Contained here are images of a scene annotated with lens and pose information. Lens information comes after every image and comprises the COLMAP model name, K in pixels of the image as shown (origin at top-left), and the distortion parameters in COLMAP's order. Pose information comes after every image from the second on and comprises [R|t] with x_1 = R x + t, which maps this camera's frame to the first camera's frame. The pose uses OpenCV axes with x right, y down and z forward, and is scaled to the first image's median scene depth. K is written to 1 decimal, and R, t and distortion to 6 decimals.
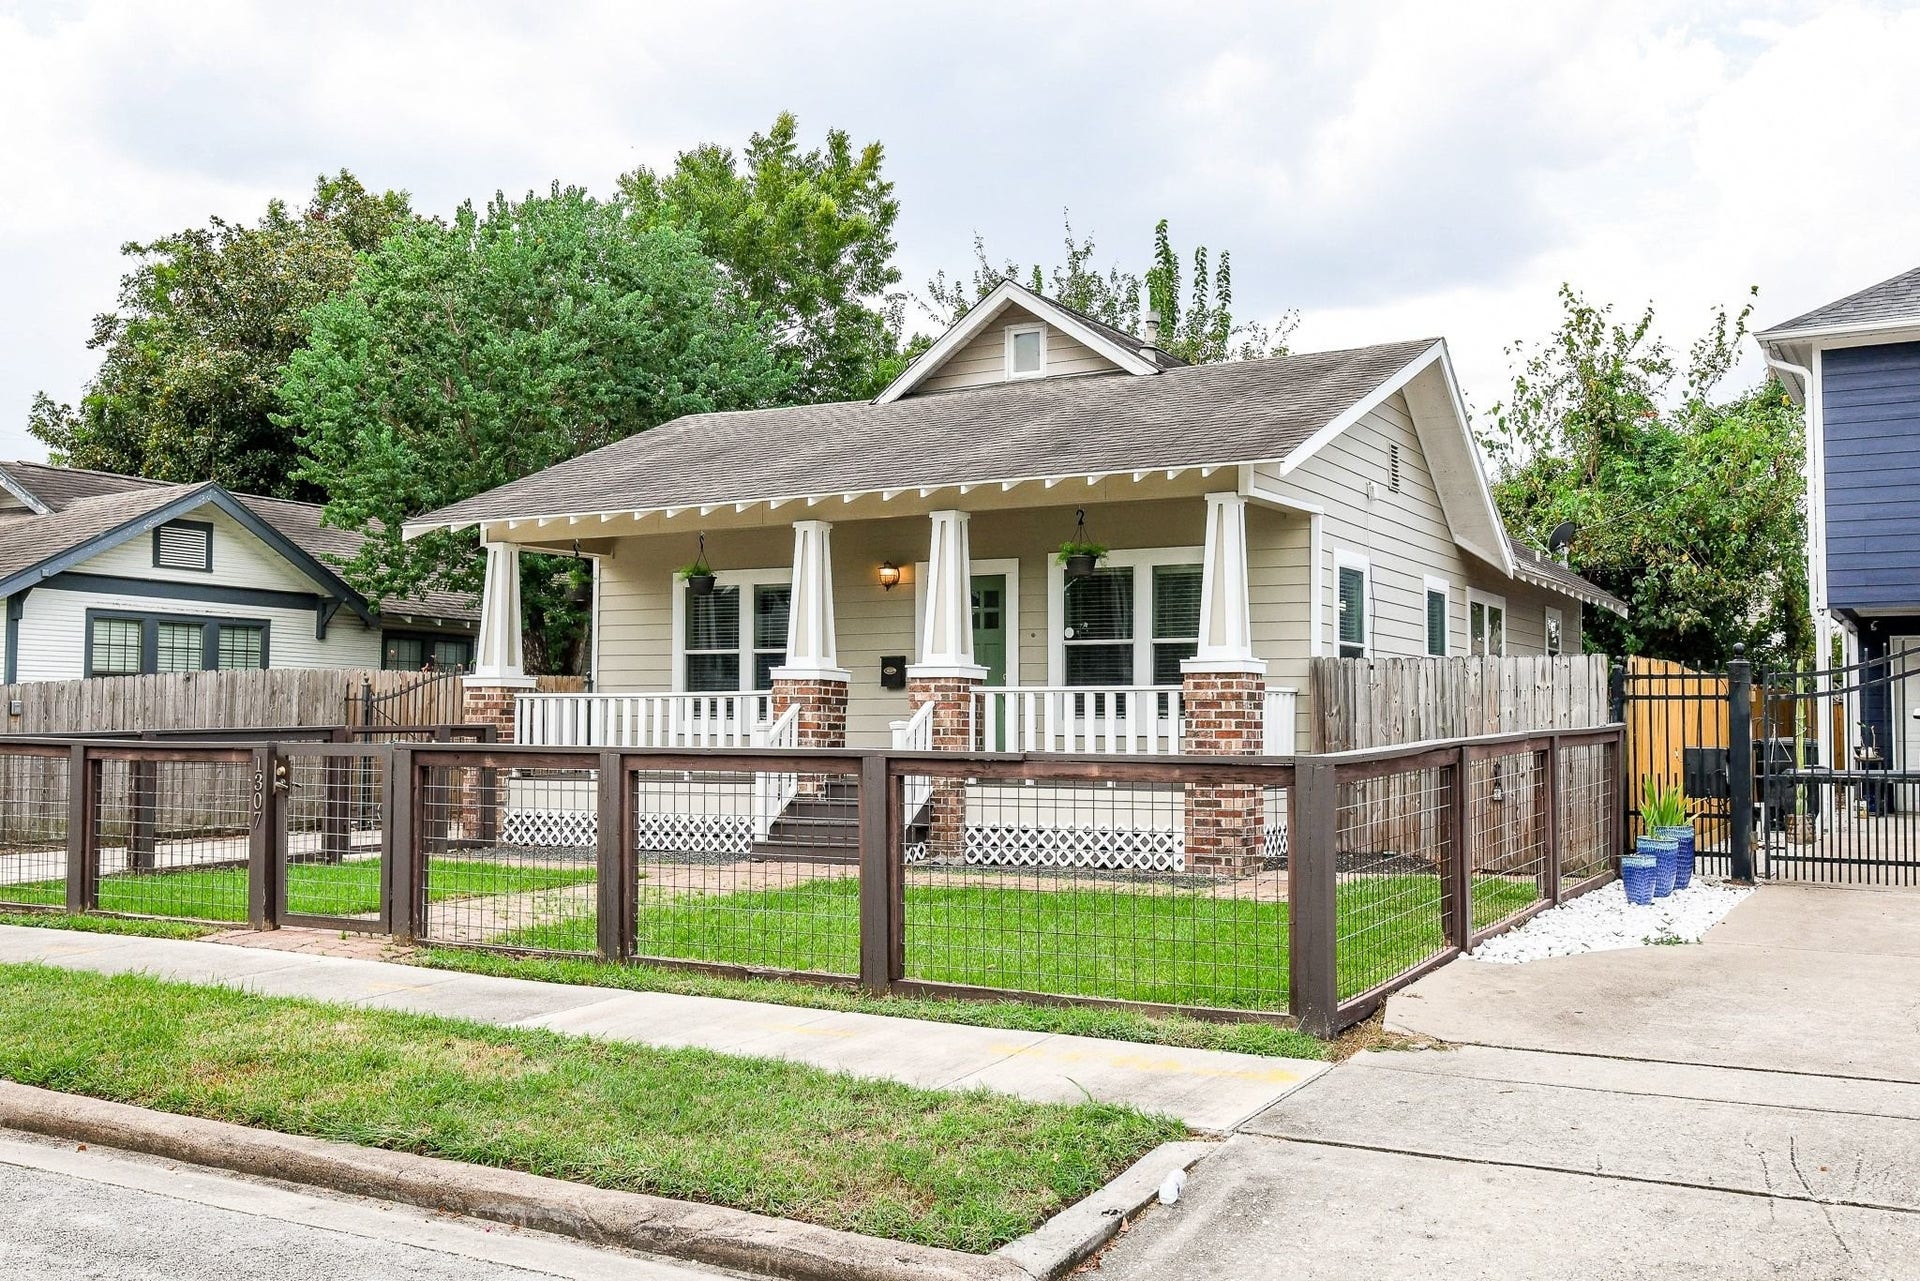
lens RADIAL K [[1733.7, 0, 957.5], [0, 1733.7, 671.7], [0, 0, 1]] dist [-0.000540, -0.001790]
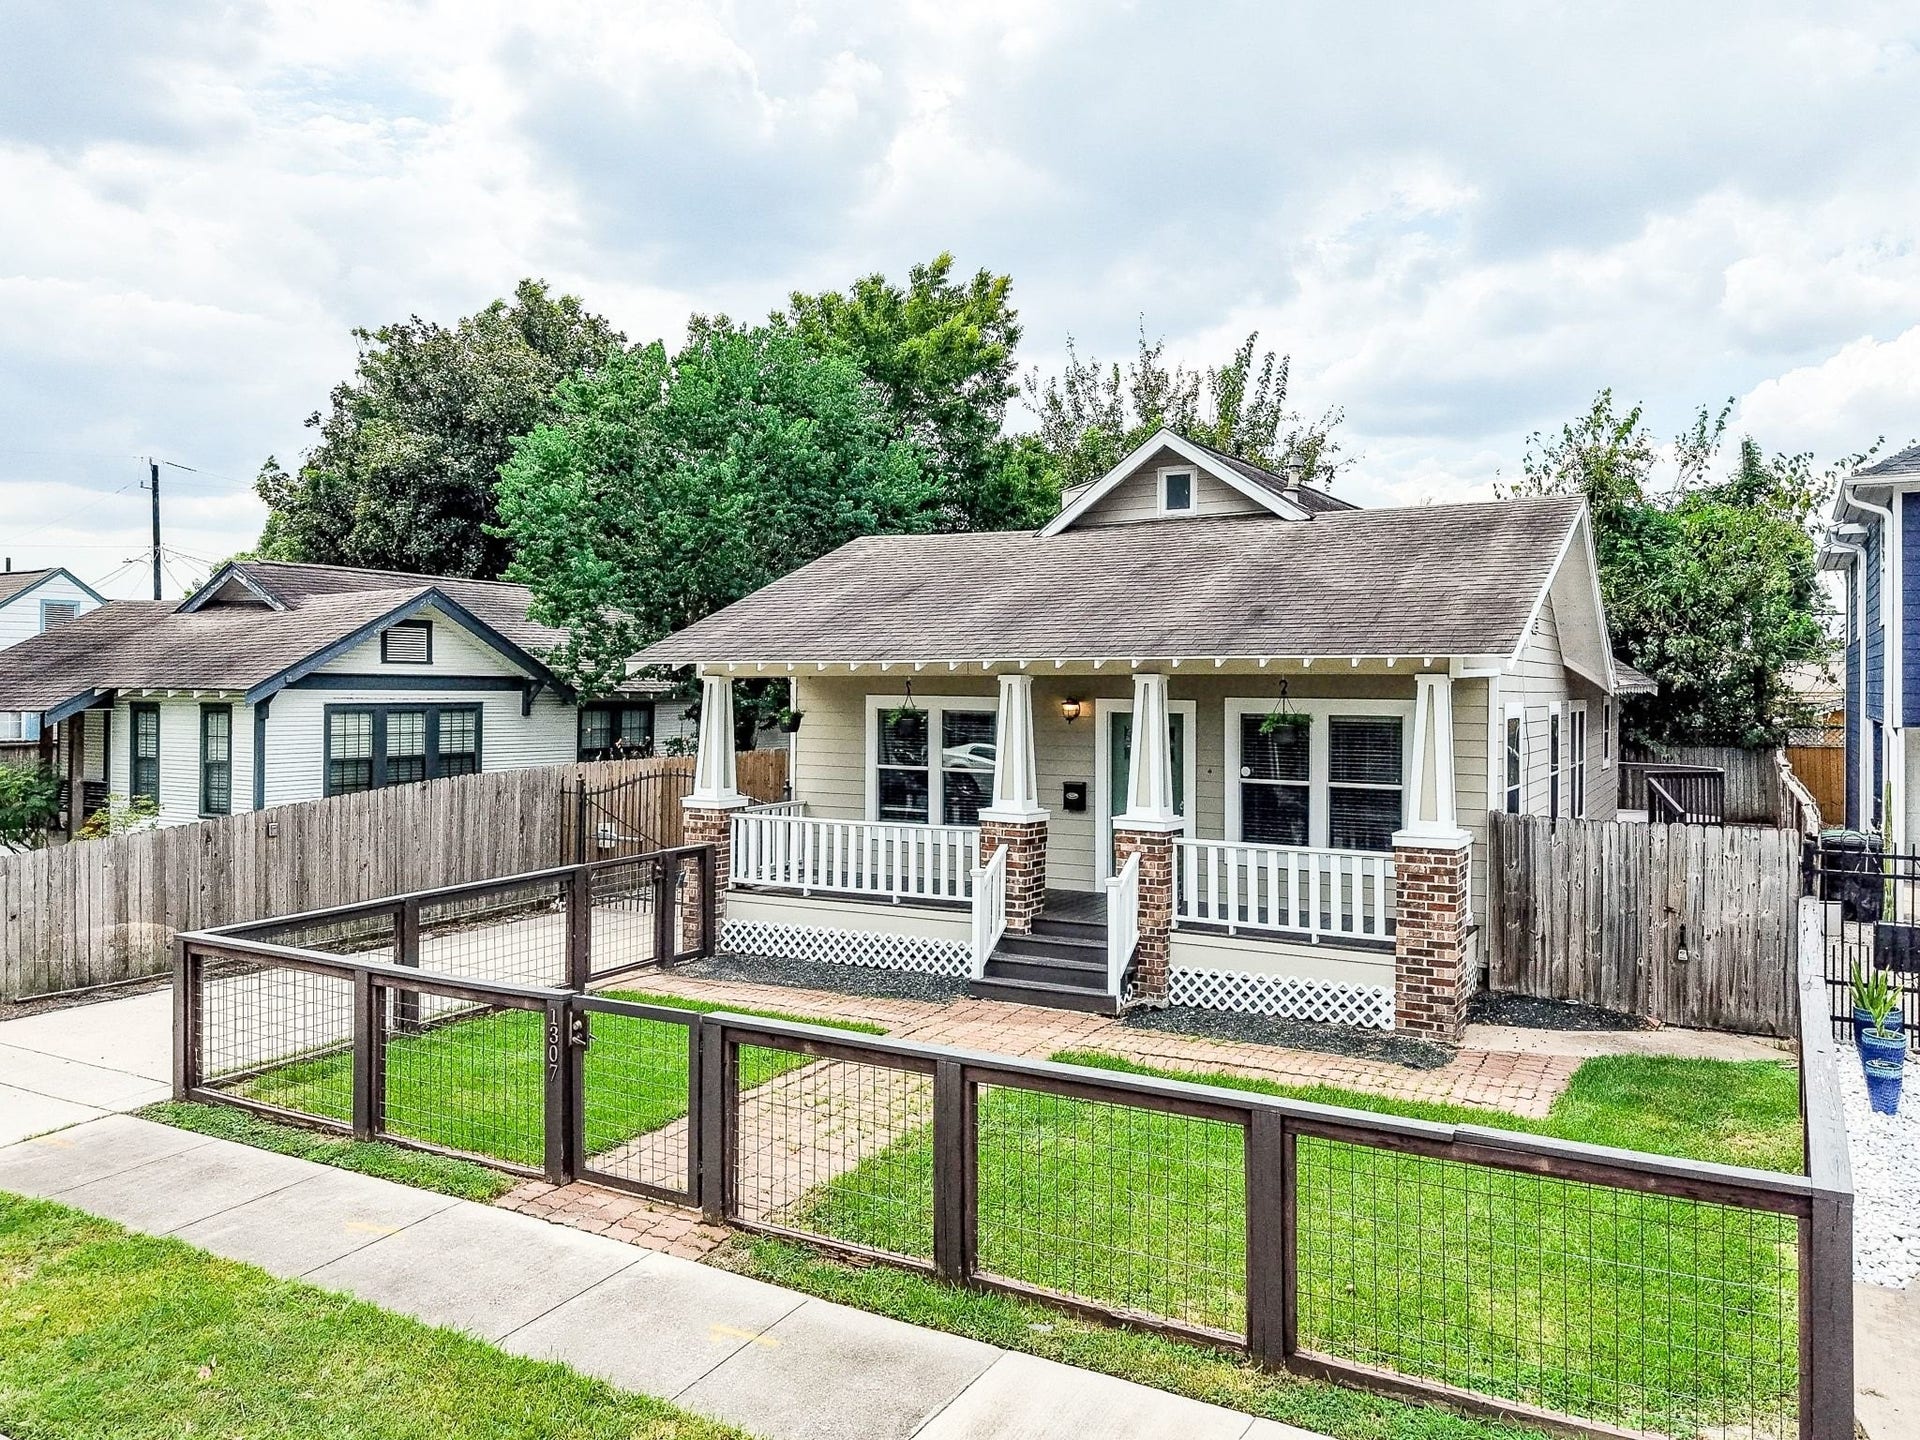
lens RADIAL K [[1375.9, 0, 1005.2], [0, 1375.9, 718.6], [0, 0, 1]] dist [0.120841, -0.293760]
pose [[0.999982, 0.000880, 0.005944, -0.085659], [-0.001126, 0.999136, 0.041540, -0.085093], [-0.005902, -0.041546, 0.999119, 0.121147]]
